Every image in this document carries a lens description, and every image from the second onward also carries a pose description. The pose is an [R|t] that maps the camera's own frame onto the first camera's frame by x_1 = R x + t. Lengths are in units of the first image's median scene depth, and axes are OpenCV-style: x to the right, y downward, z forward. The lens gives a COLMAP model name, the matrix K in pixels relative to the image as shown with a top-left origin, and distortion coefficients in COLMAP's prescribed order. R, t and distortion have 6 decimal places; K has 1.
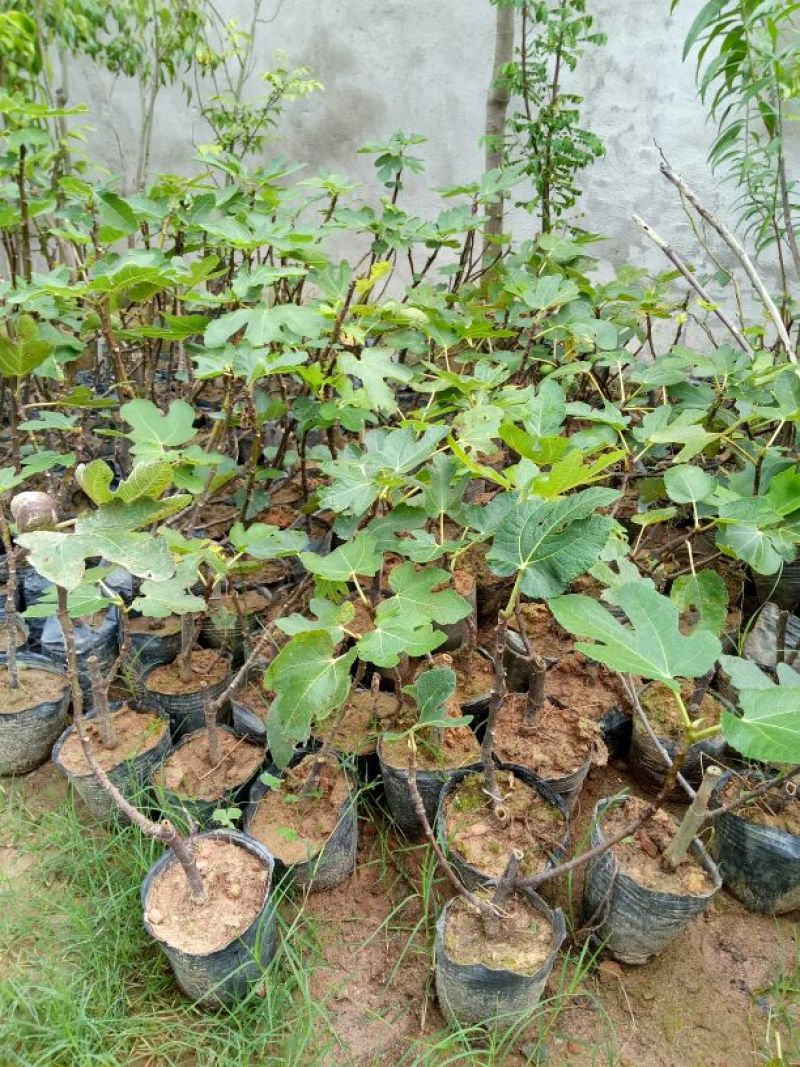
lens RADIAL K [[790.8, 0, 399.7], [0, 790.8, 533.5], [0, 0, 1]] dist [-0.001449, -0.000228]
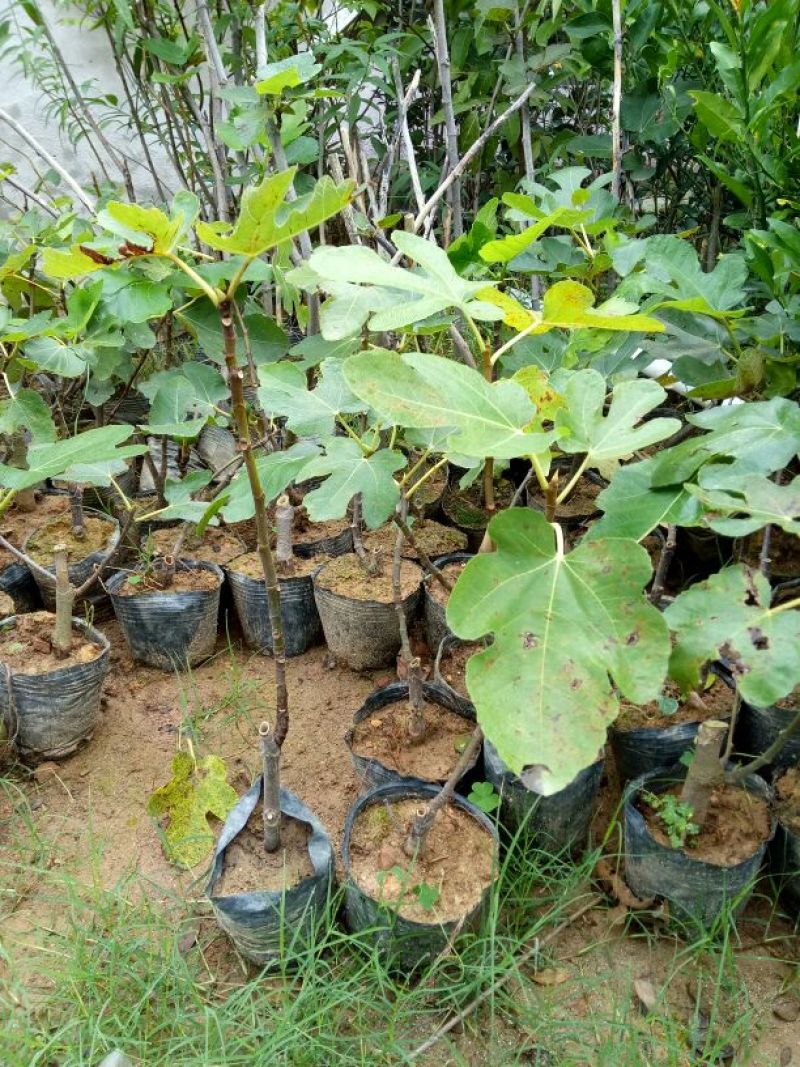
lens RADIAL K [[790.8, 0, 400.0], [0, 790.8, 533.5], [0, 0, 1]] dist [-0.001449, -0.000228]
pose [[0.808933, -0.315254, 0.496228, 0.224665], [0.305077, 0.946625, 0.104066, 0.288606], [-0.502549, 0.067205, 0.861933, -0.163515]]
